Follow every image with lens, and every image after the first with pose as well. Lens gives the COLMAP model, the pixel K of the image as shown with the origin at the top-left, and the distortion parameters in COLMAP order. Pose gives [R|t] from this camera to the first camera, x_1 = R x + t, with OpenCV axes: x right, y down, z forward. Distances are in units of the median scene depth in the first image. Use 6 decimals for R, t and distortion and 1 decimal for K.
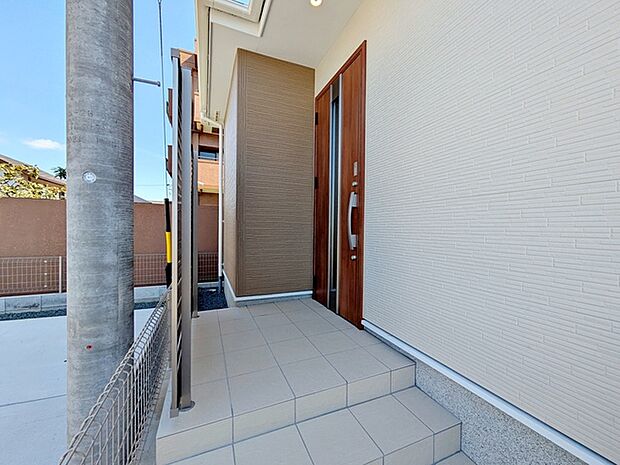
lens RADIAL K [[248.2, 0, 310.0], [0, 248.2, 232.1], [0, 0, 1]] dist [0.003566, 0.000318]
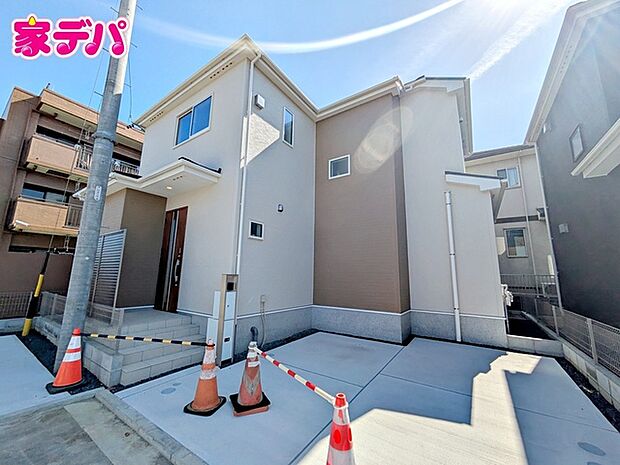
lens RADIAL K [[248.2, 0, 307.2], [0, 248.2, 231.5], [0, 0, 1]] dist [0.003566, 0.000318]
pose [[0.845203, 0.100083, 0.524990, -0.077960], [-0.005105, 0.983776, -0.179328, 0.011003], [-0.534420, 0.148889, 0.832002, -1.918445]]
